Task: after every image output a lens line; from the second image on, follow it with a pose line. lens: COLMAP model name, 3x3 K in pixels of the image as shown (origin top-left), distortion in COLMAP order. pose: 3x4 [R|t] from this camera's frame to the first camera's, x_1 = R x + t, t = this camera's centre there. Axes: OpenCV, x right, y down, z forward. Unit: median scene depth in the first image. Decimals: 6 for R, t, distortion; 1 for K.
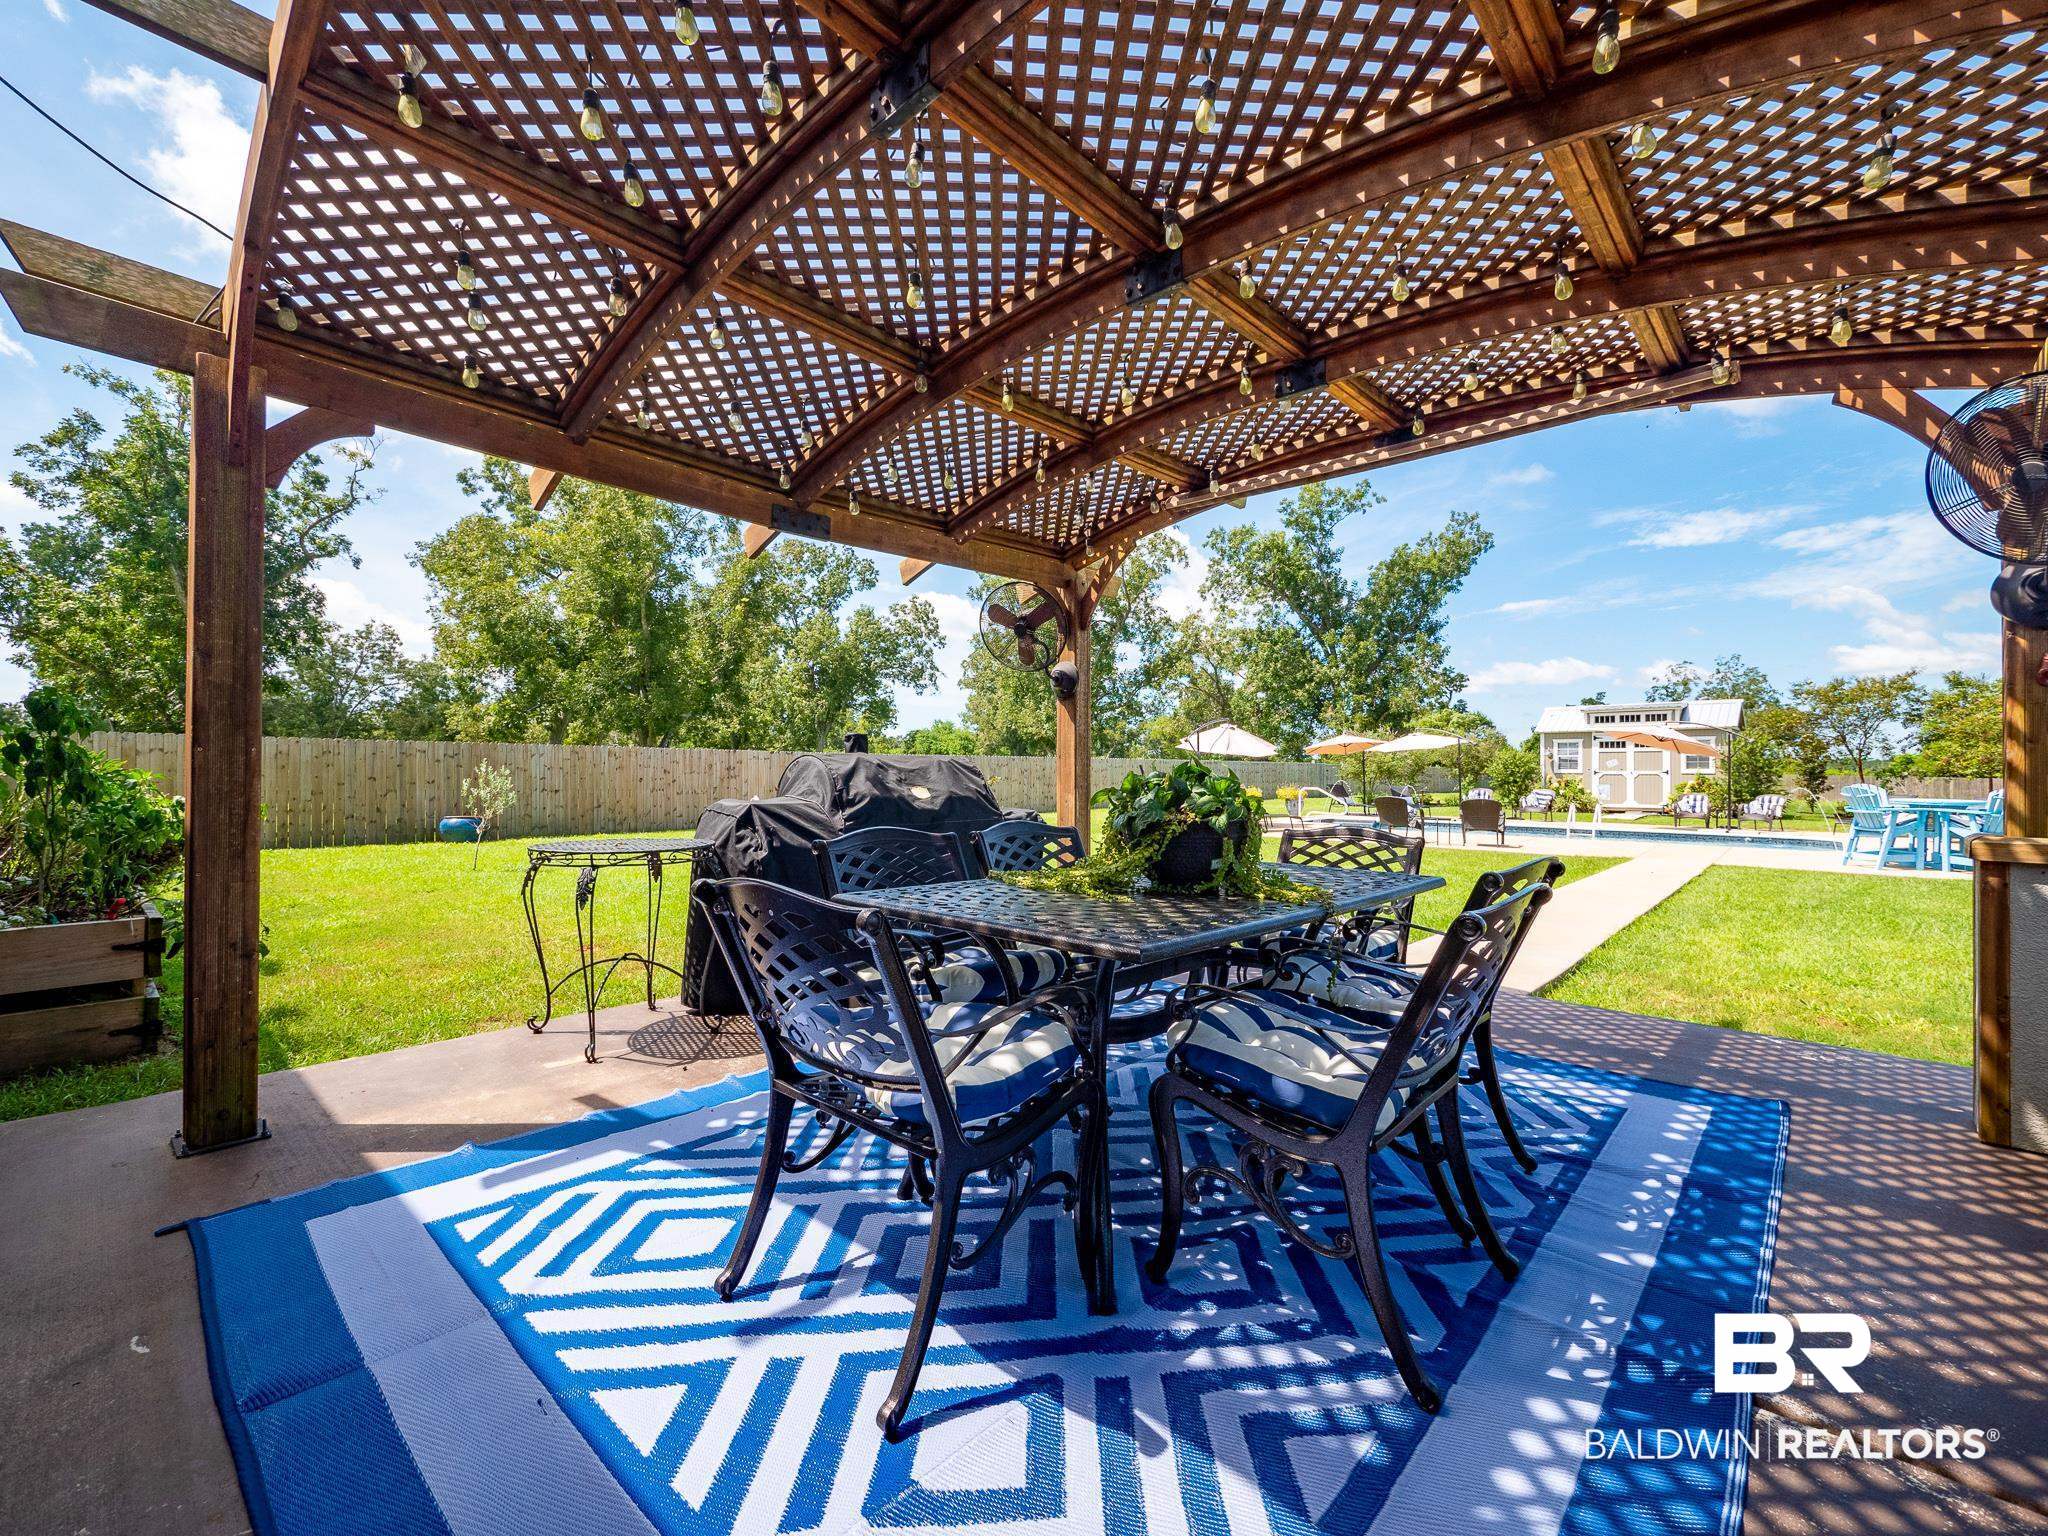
lens RADIAL K [[891.8, 0, 1019.6], [0, 891.8, 759.1], [0, 0, 1]] dist [0.002299, 0.000432]
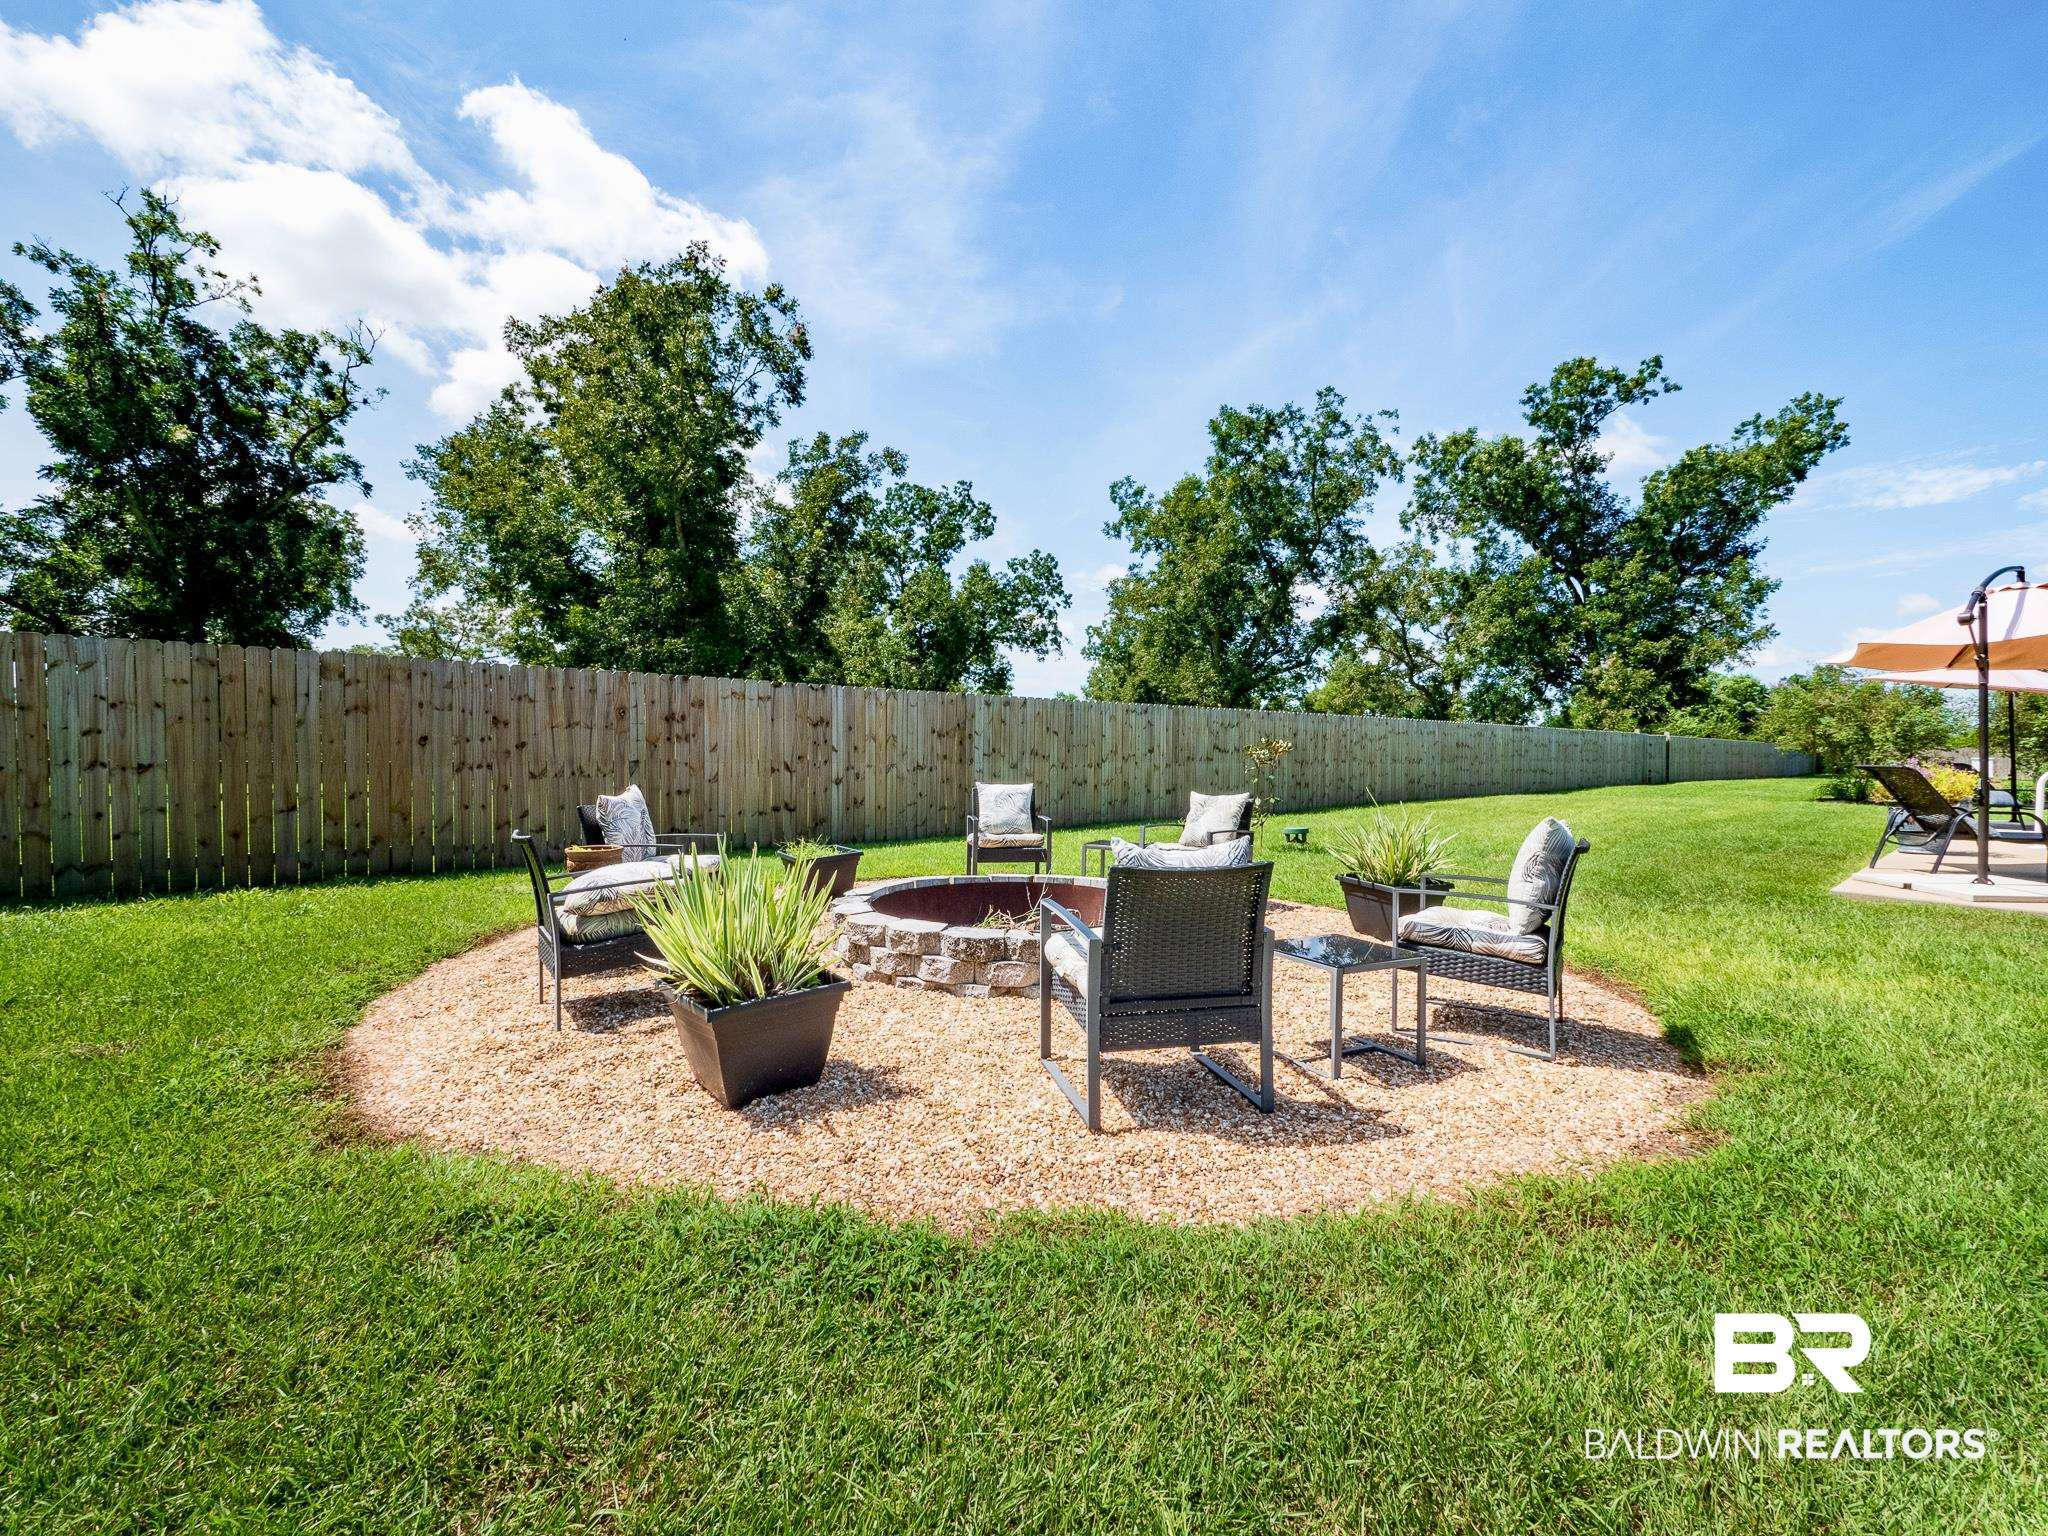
lens RADIAL K [[891.8, 0, 1019.6], [0, 891.8, 759.1], [0, 0, 1]] dist [0.002299, 0.000432]
pose [[0.992315, 0.002940, -0.123706, -0.033182], [-0.000307, 0.999773, 0.021300, 0.006549], [0.123741, -0.021099, 0.992090, 0.173328]]
